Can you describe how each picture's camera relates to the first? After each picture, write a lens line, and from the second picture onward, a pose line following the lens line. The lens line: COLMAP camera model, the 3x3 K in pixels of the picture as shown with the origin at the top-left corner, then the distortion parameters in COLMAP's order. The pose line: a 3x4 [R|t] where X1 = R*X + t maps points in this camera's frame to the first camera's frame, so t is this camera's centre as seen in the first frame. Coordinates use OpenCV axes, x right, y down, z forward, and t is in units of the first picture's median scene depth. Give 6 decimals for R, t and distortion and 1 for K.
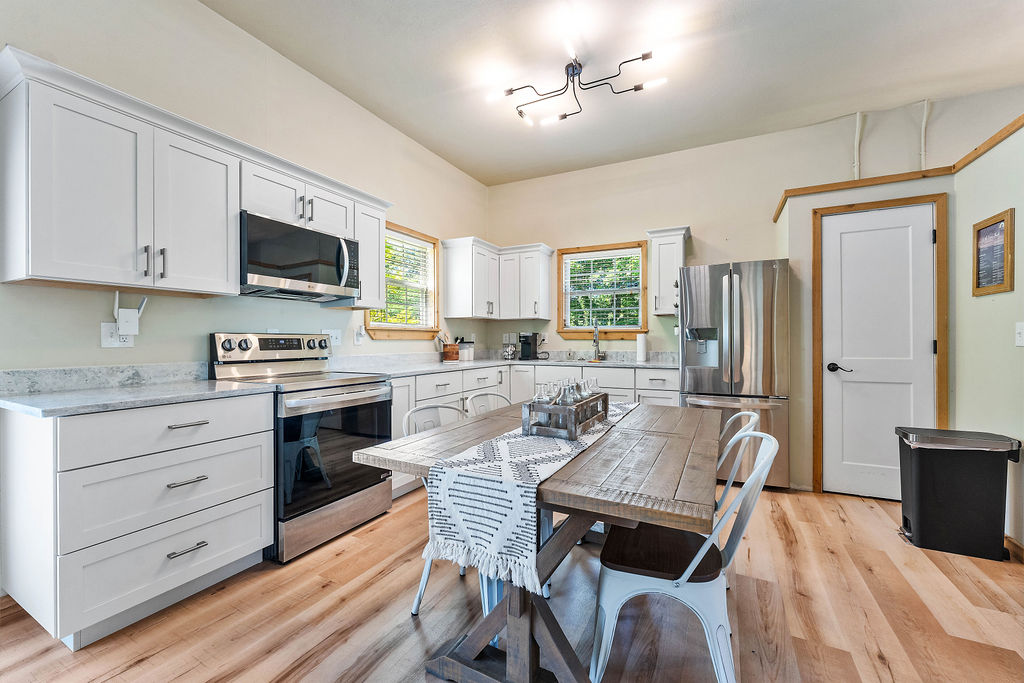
lens RADIAL K [[408.8, 0, 512.0], [0, 408.8, 341.5], [0, 0, 1]] dist [0.001361, -0.000012]
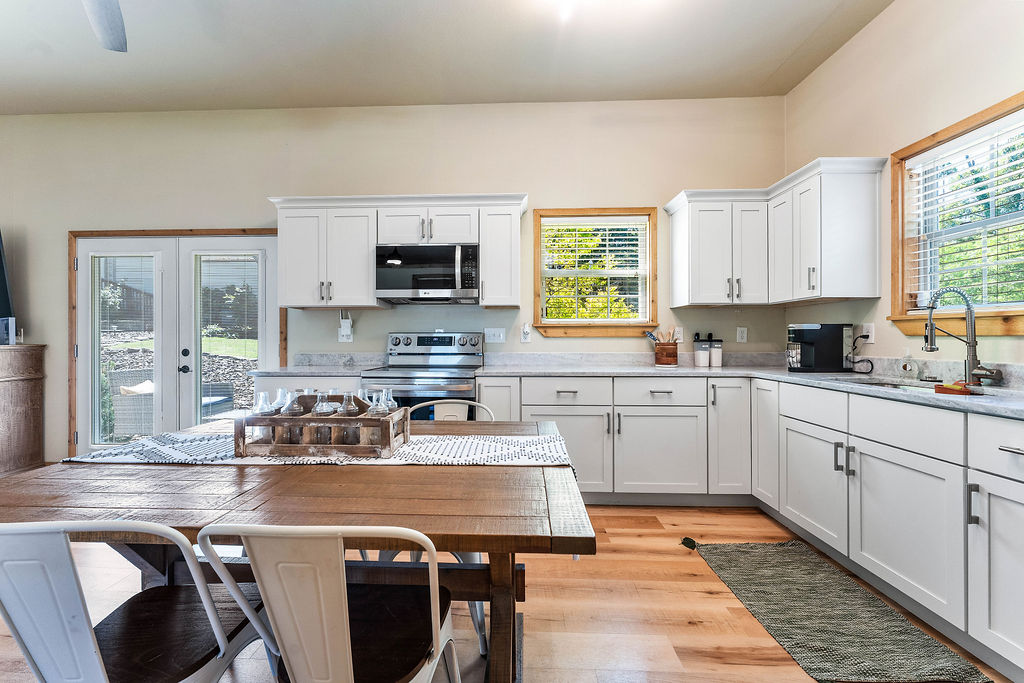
lens RADIAL K [[417.9, 0, 512.0], [0, 417.9, 341.5], [0, 0, 1]] dist [-0.002395, -0.000200]
pose [[0.424823, 0.005163, -0.905262, 0.493963], [-0.001987, 0.999987, 0.004771, 0.000611], [0.905274, -0.000228, 0.424828, 0.485696]]
